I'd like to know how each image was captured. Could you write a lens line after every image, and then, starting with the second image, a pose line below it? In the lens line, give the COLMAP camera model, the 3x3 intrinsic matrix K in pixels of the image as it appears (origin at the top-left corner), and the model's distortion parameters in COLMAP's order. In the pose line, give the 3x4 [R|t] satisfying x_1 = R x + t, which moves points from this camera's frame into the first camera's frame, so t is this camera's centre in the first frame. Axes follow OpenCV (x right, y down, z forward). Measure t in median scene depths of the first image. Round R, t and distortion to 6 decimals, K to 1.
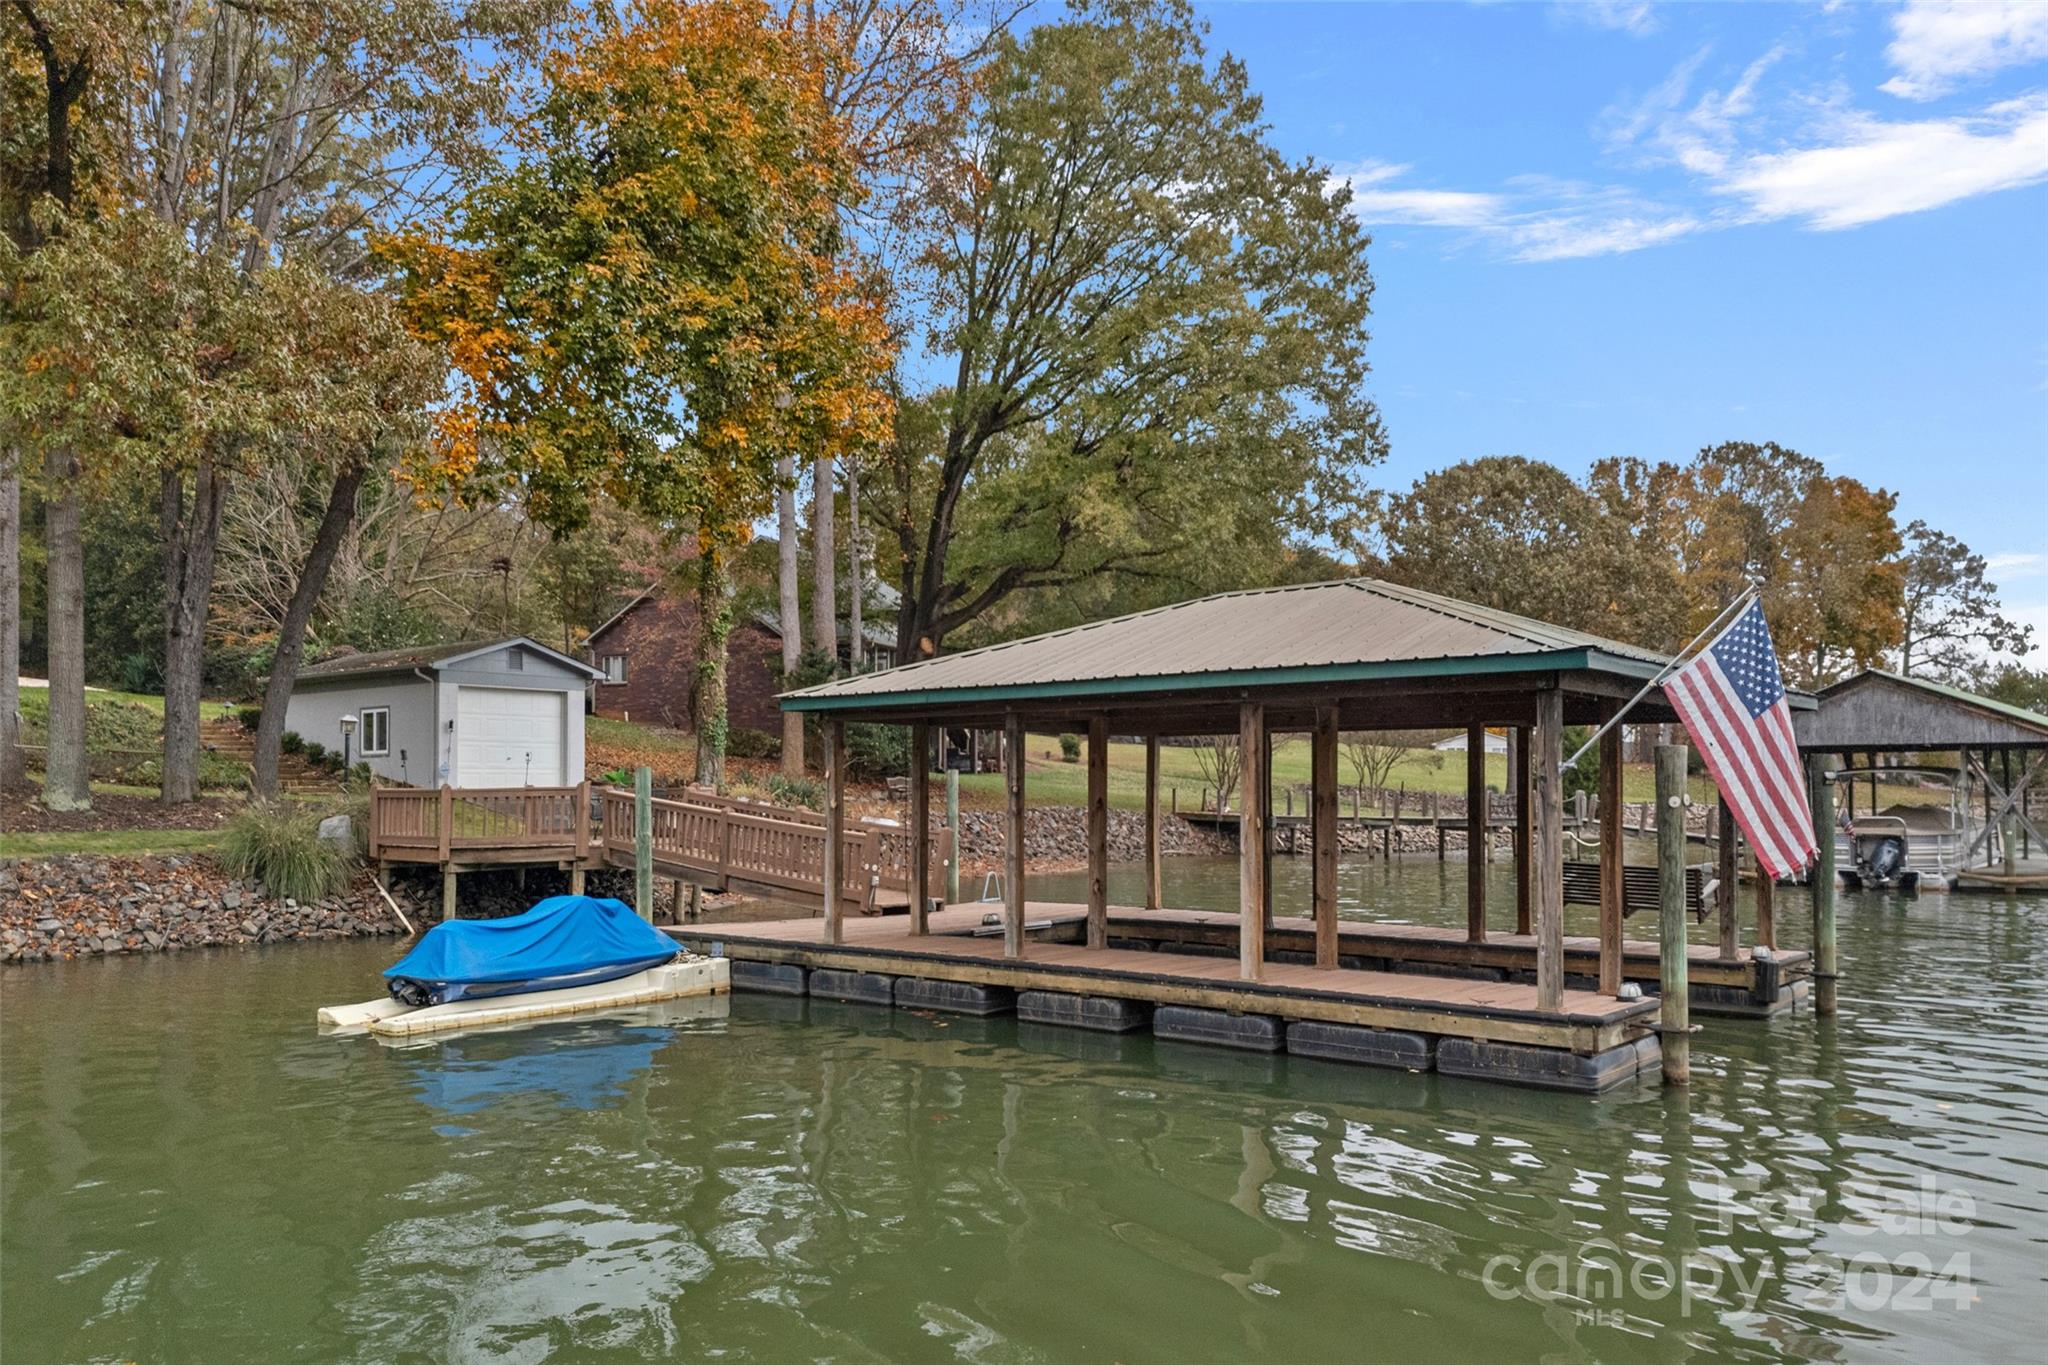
lens RADIAL K [[1470.1, 0, 1024.0], [0, 1470.1, 682.5], [0, 0, 1]] dist [0.093246, -0.122897]
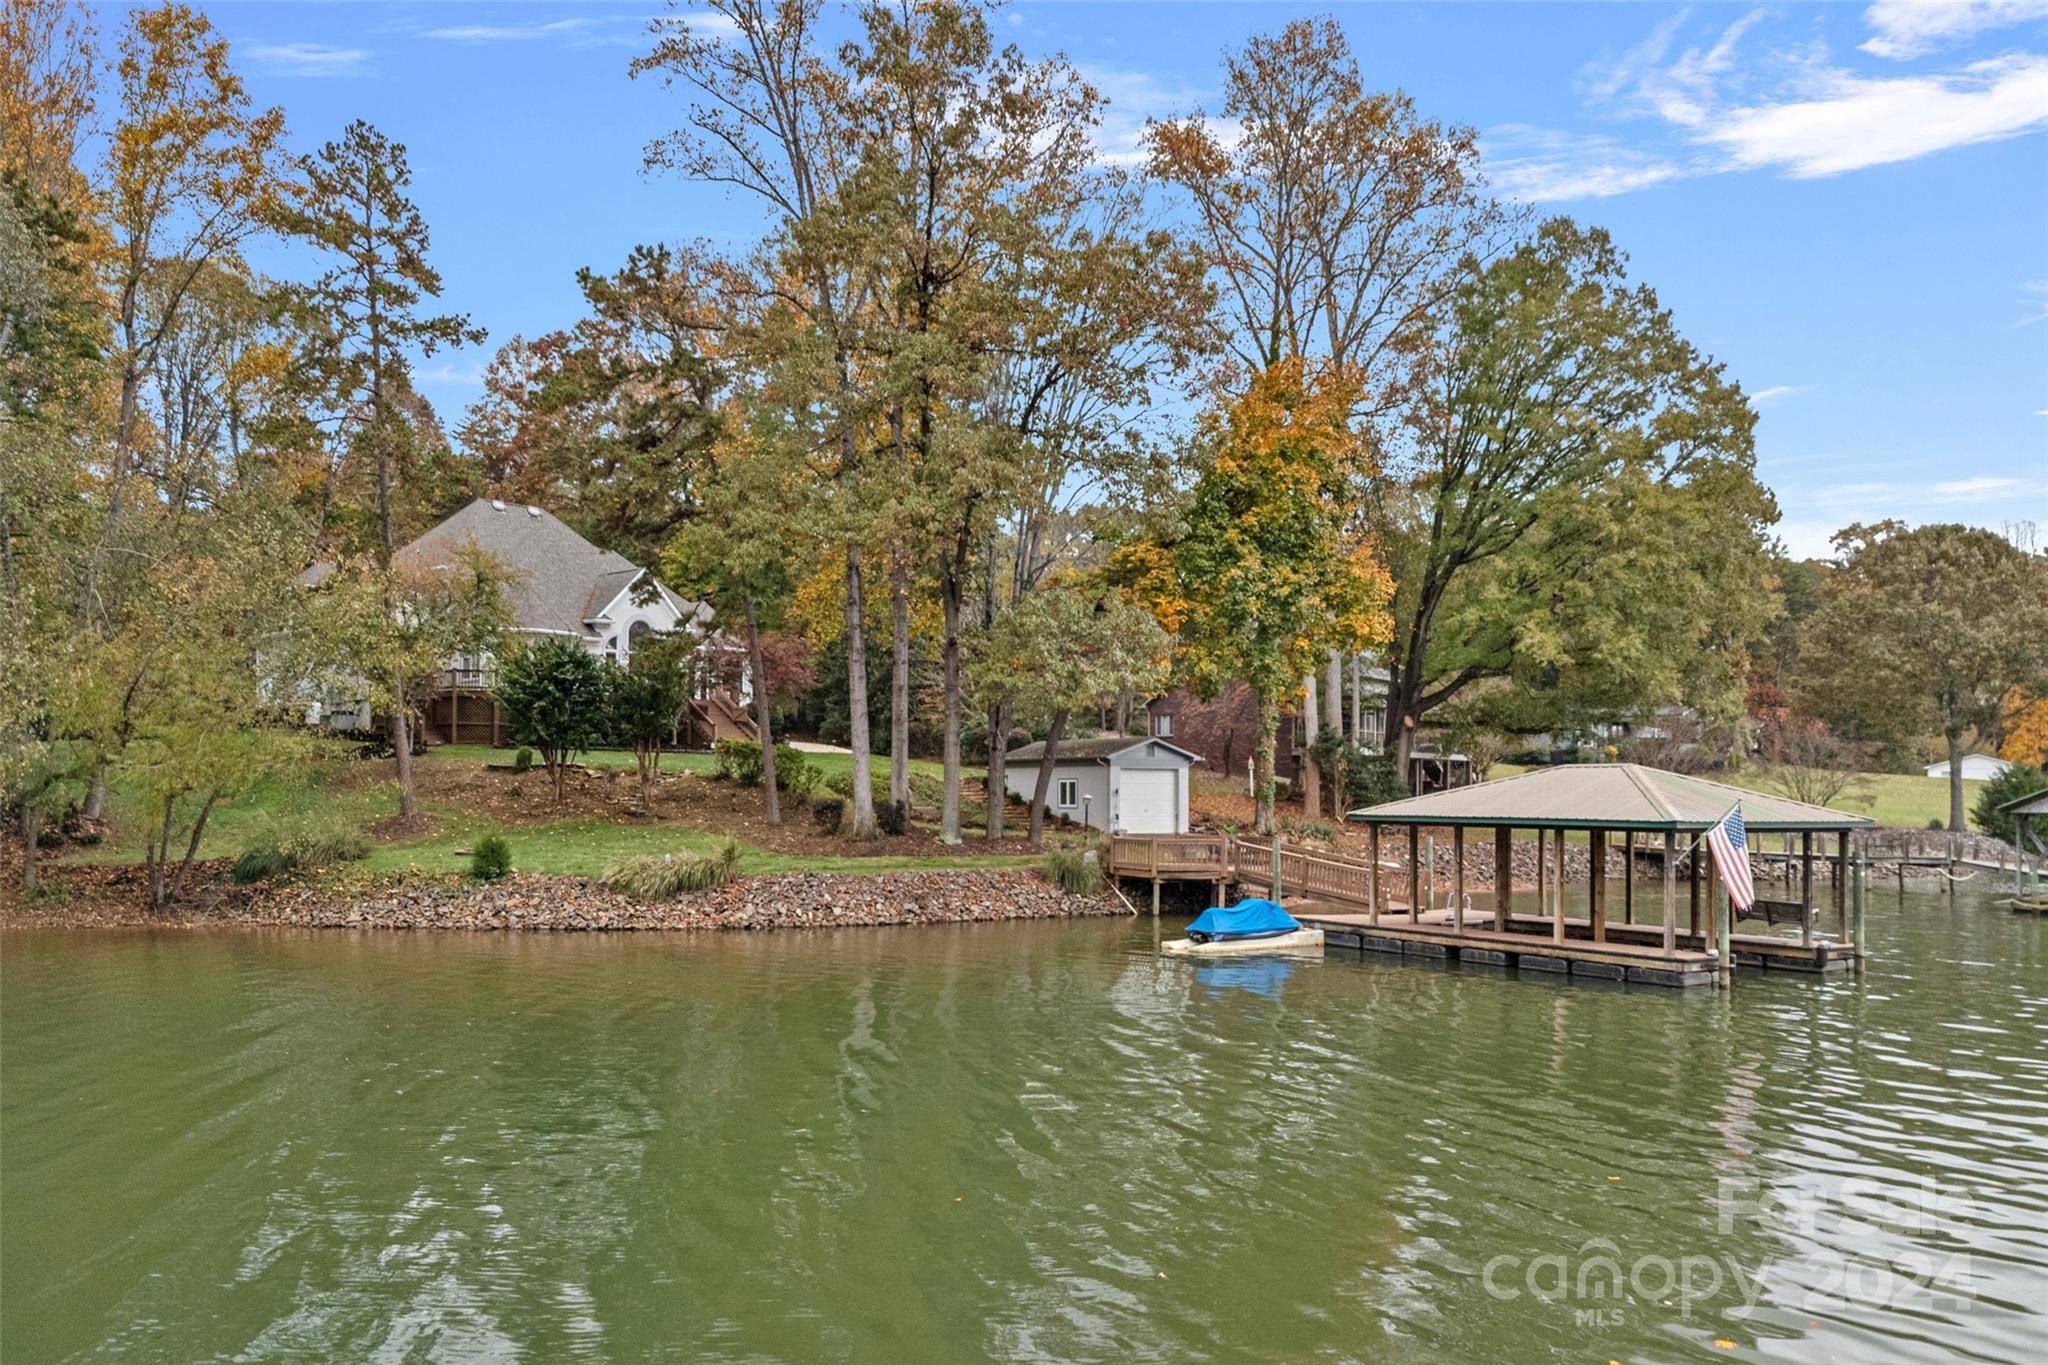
lens RADIAL K [[1503.3, 0, 1027.5], [0, 1503.3, 752.7], [0, 0, 1]] dist [0.063576, -0.127763]
pose [[0.953140, 0.001362, -0.302526, 0.040389], [0.012997, 0.998882, 0.045445, -0.130308], [0.302250, -0.047247, 0.952057, -0.884535]]
